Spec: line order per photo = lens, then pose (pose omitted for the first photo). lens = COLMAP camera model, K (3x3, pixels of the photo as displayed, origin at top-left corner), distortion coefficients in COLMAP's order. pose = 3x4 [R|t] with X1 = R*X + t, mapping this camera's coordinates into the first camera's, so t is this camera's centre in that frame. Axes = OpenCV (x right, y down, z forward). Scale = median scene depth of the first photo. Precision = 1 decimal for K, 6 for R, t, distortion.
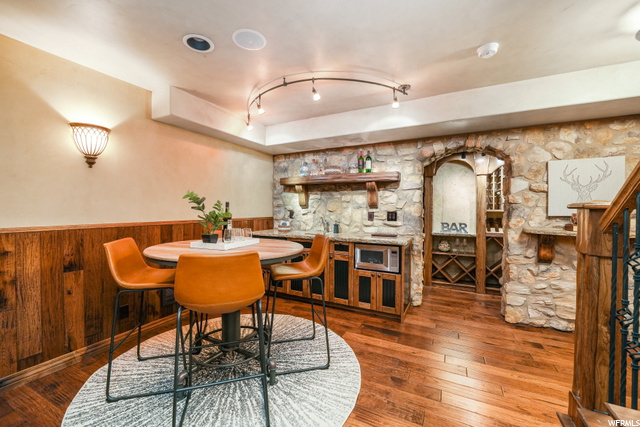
lens RADIAL K [[265.3, 0, 319.0], [0, 265.3, 212.1], [0, 0, 1]] dist [0.002118, -0.001819]
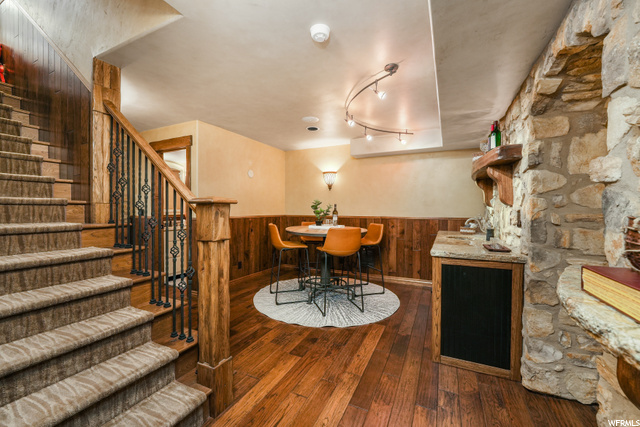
lens RADIAL K [[265.3, 0, 320.2], [0, 265.3, 211.5], [0, 0, 1]] dist [0.002118, -0.001819]
pose [[0.013395, 0.008075, -0.999878, 0.788234], [-0.016410, 0.999834, 0.007855, -0.001646], [0.999776, 0.016302, 0.013525, 0.501721]]
